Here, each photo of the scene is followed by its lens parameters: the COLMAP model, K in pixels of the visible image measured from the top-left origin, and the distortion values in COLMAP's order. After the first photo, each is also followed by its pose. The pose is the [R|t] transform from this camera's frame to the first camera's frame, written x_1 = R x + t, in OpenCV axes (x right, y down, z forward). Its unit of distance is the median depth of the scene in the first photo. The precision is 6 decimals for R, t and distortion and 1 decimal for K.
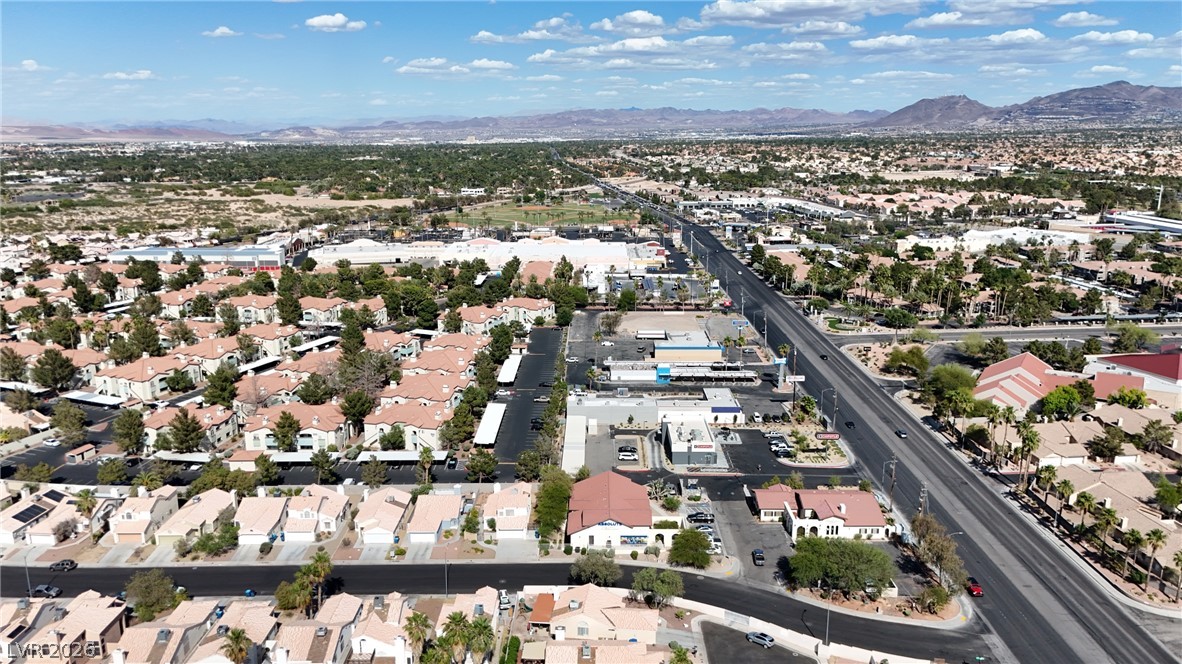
lens RADIAL K [[869.2, 0, 591.8], [0, 869.2, 331.8], [0, 0, 1]] dist [0.057450, -0.042804]
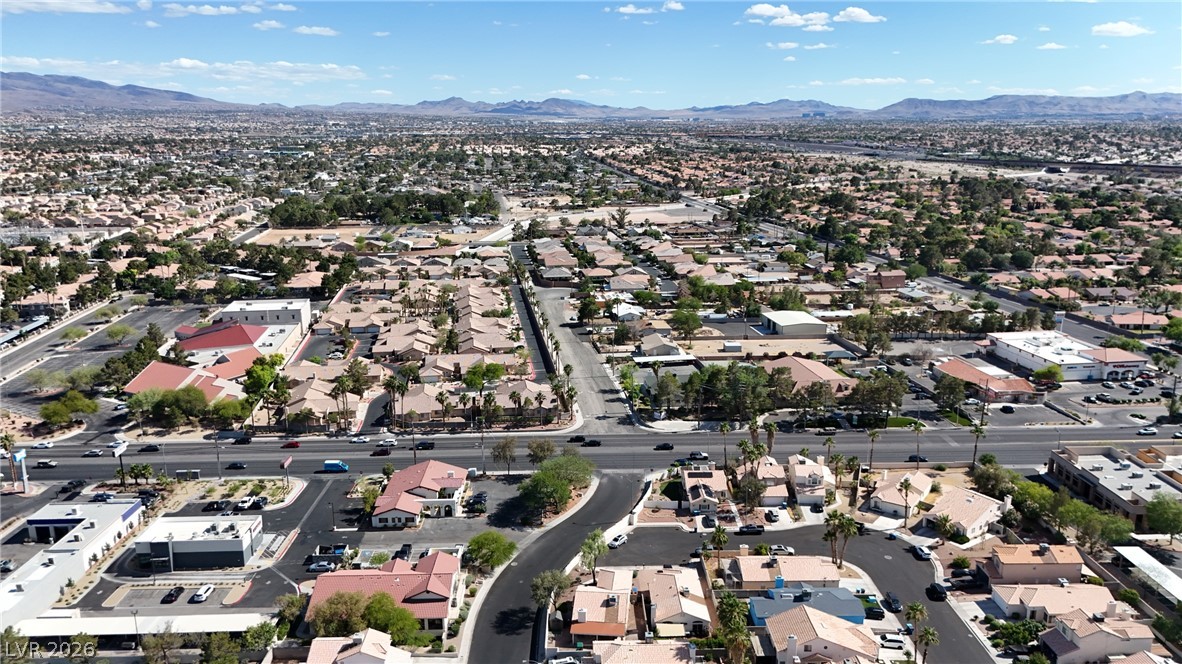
lens RADIAL K [[869.2, 0, 591.7], [0, 869.2, 332.6], [0, 0, 1]] dist [0.057450, -0.042804]
pose [[-0.051414, -0.217354, 0.974738, -0.612496], [0.233953, 0.946248, 0.223341, -0.140172], [-0.970888, 0.239525, 0.002200, 0.622204]]
